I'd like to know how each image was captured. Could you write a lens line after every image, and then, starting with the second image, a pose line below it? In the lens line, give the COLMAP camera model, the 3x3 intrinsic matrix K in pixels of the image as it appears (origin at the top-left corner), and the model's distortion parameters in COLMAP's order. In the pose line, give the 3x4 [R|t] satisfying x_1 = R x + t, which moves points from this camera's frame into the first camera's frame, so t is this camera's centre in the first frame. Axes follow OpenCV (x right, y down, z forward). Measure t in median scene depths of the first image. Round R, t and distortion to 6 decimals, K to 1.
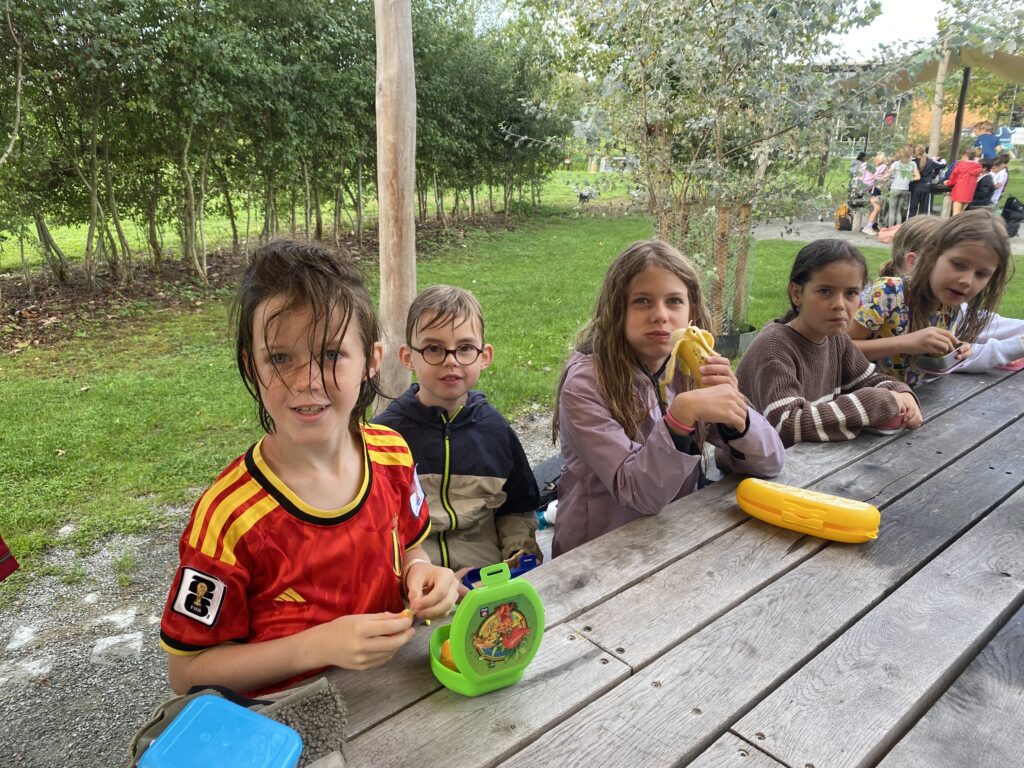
lens RADIAL K [[757.2, 0, 511.2], [0, 757.2, 380.6], [0, 0, 1]] dist [-0.005359, -0.002117]
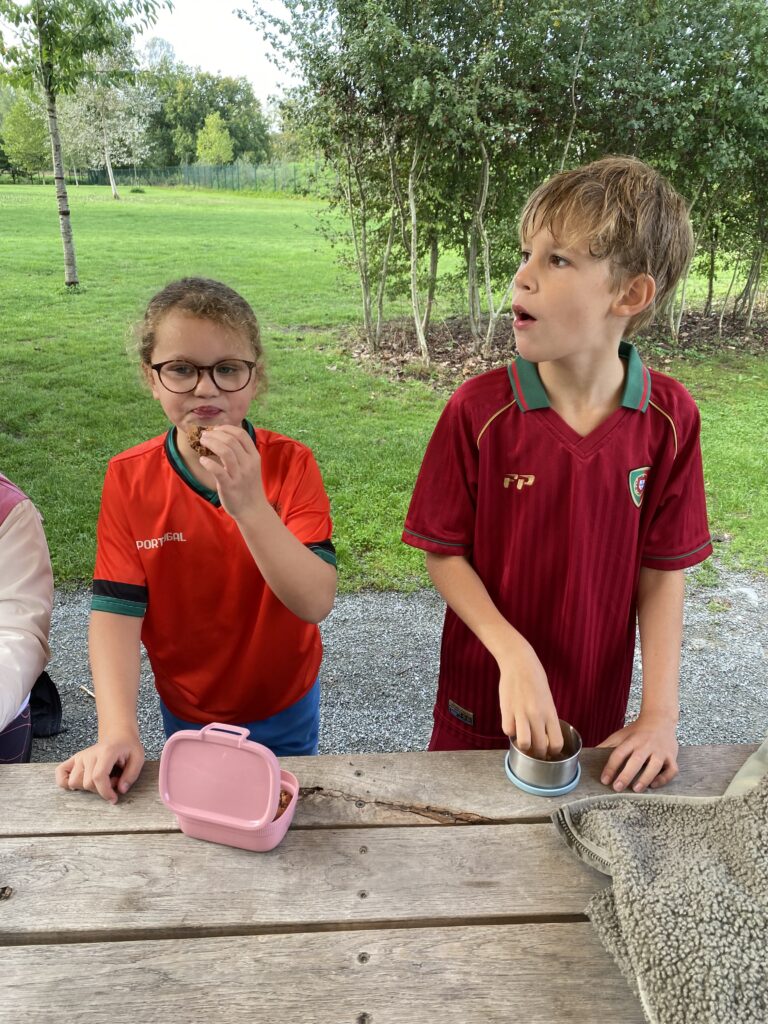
lens RADIAL K [[771.5, 0, 407.4], [0, 771.5, 506.8], [0, 0, 1]] dist [0.003051, 0.000978]
pose [[0.787588, 0.236005, -0.569215, -0.052783], [-0.187826, 0.971735, 0.143013, 0.007428], [0.586878, -0.005722, 0.809655, -0.065650]]
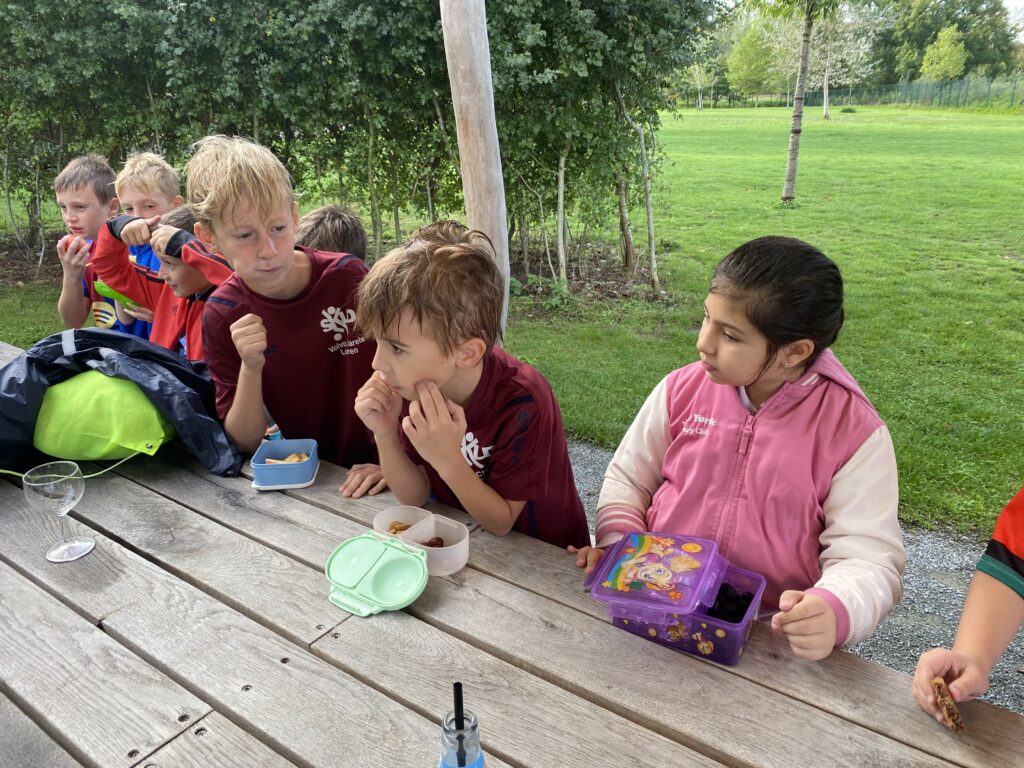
lens RADIAL K [[782.6, 0, 510.4], [0, 782.6, 372.6], [0, 0, 1]] dist [0.006961, -0.008110]
pose [[0.222695, 0.296250, -0.928786, -0.092599], [-0.270786, 0.934018, 0.232993, 0.031276], [0.936526, 0.199616, 0.288222, -0.125549]]
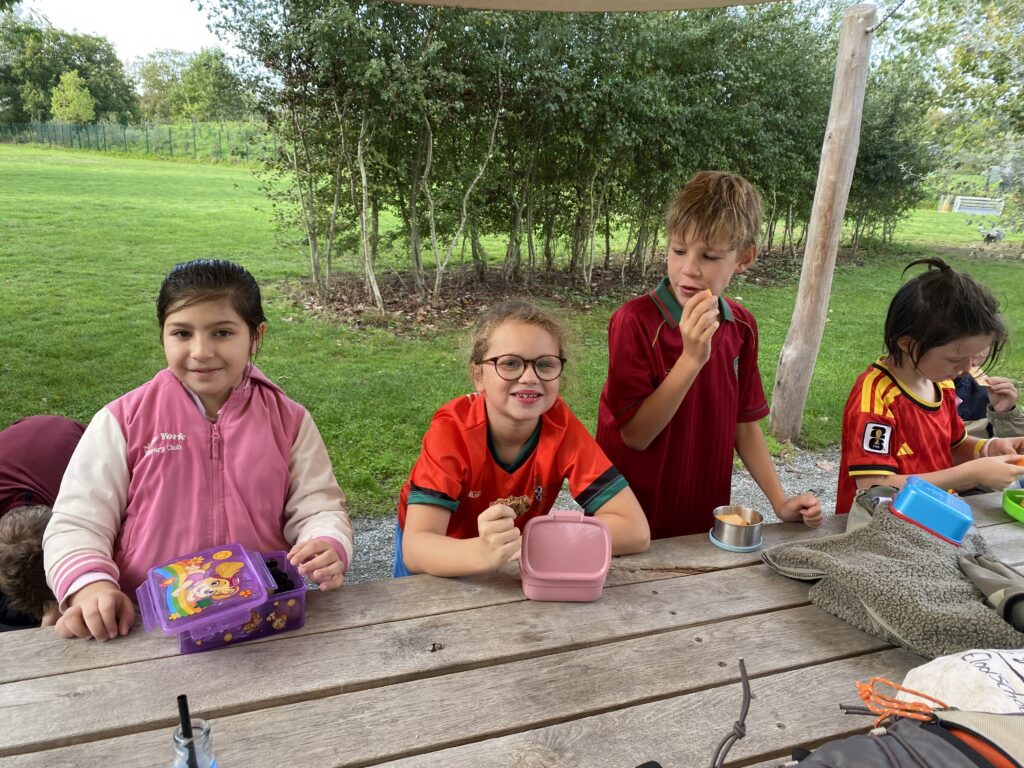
lens RADIAL K [[781.7, 0, 512.0], [0, 781.7, 384.0], [0, 0, 1]] dist [0.004679, -0.006071]
pose [[0.933343, 0.124083, -0.336861, -0.109986], [-0.136159, 0.990610, -0.012365, 0.053658], [0.332163, 0.057407, 0.941473, -0.194624]]
